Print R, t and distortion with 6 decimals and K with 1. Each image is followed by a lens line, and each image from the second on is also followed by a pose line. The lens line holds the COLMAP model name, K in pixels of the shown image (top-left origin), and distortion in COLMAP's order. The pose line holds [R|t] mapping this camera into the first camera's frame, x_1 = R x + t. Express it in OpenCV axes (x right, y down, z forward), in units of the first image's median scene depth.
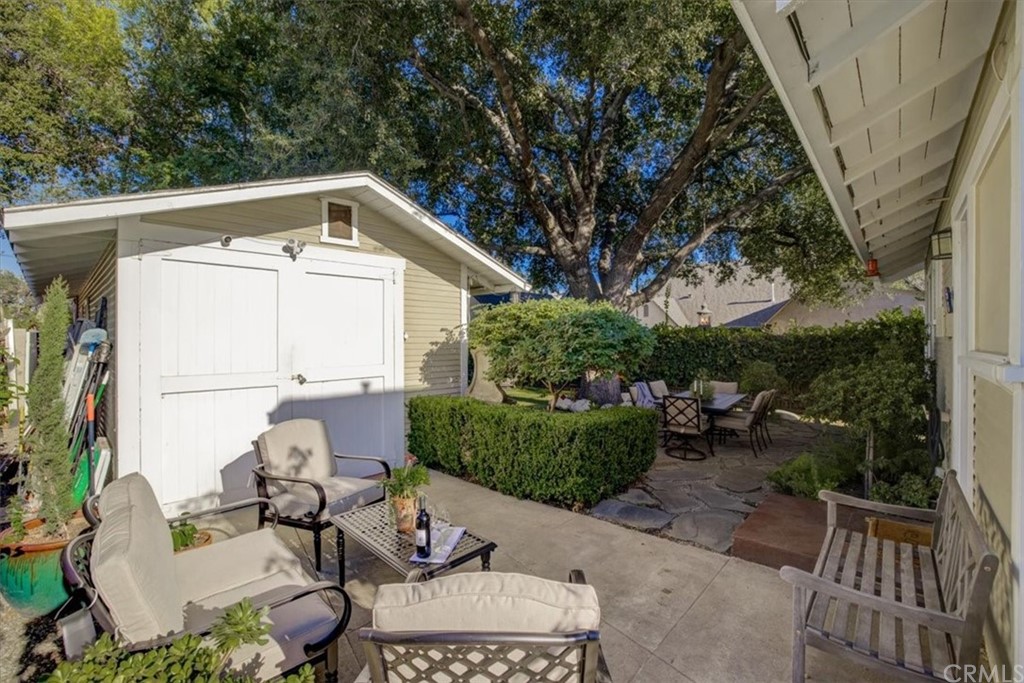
lens RADIAL K [[429.8, 0, 512.0], [0, 429.8, 341.5], [0, 0, 1]] dist [-0.090031, 0.000001]
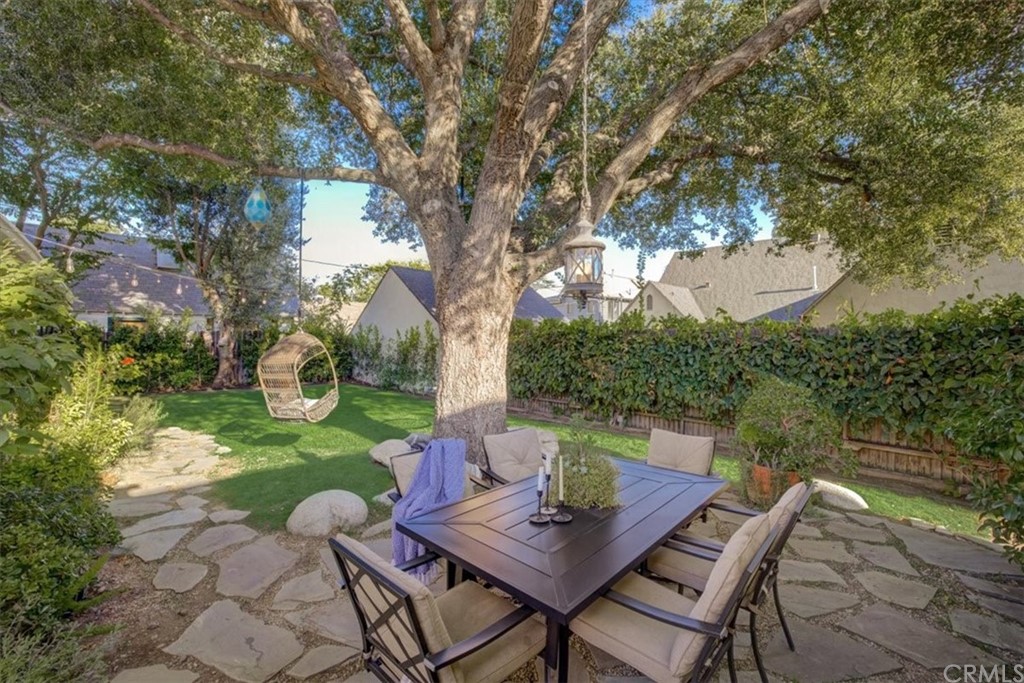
lens RADIAL K [[451.4, 0, 512.0], [0, 451.4, 341.5], [0, 0, 1]] dist [-0.056607, 0.000522]
pose [[0.999093, 0.002876, -0.042488, 0.189311], [-0.002798, 0.999994, 0.001908, 0.002019], [0.042493, -0.001788, 0.999095, 0.293256]]
